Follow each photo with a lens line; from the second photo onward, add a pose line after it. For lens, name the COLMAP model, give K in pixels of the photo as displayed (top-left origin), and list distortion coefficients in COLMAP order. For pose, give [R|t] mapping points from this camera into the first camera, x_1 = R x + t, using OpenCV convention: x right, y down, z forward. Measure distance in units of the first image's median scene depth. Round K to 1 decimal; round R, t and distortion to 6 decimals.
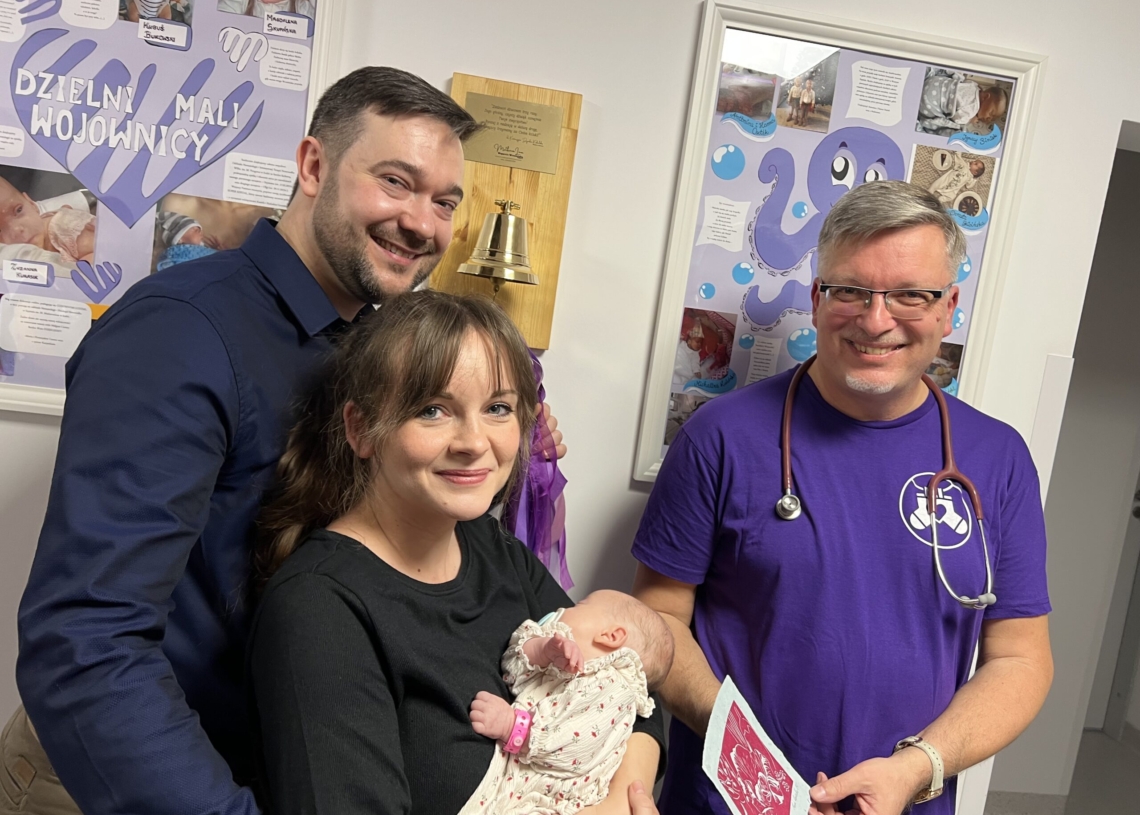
lens RADIAL K [[865.8, 0, 568.8], [0, 865.8, 403.8], [0, 0, 1]] dist [0.042334, 0.001263]
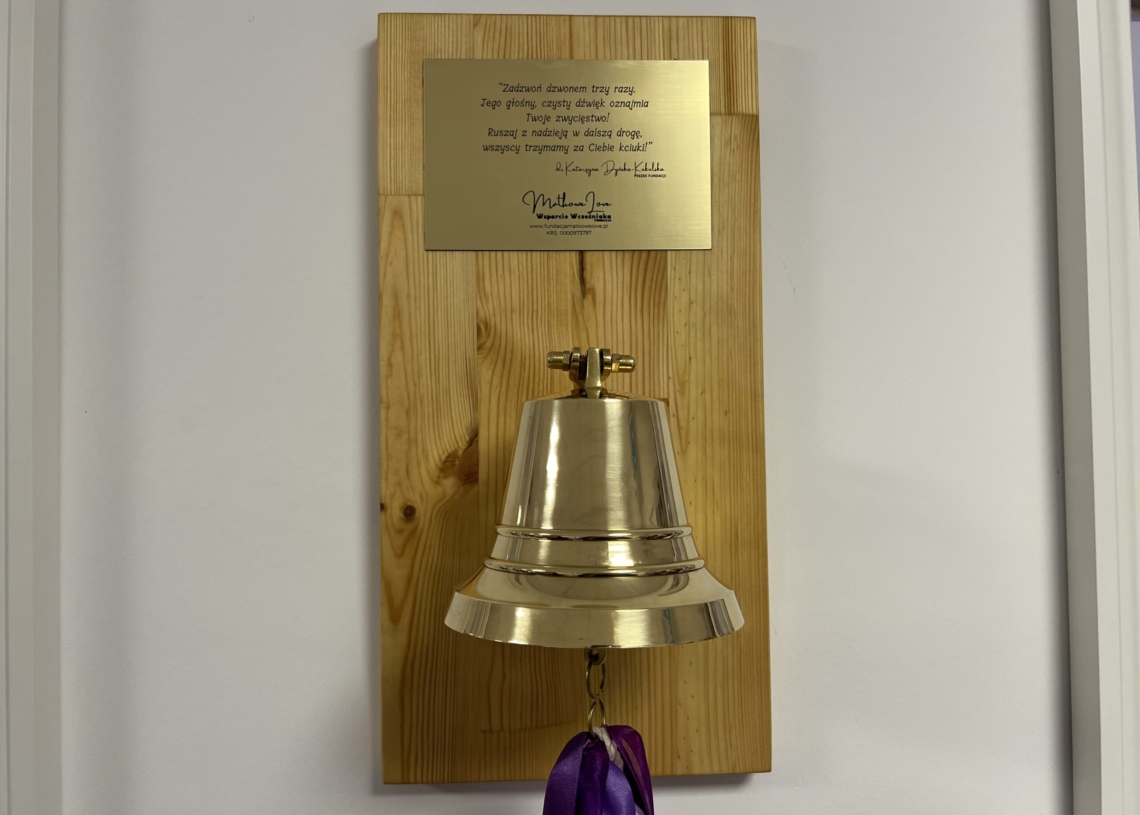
lens RADIAL K [[865.8, 0, 570.8], [0, 865.8, 409.6], [0, 0, 1]] dist [0.042334, 0.001263]
pose [[0.983902, -0.154416, -0.089963, -0.049475], [0.136629, 0.974443, -0.178305, -0.152588], [0.115197, 0.163143, 0.979854, 0.681065]]
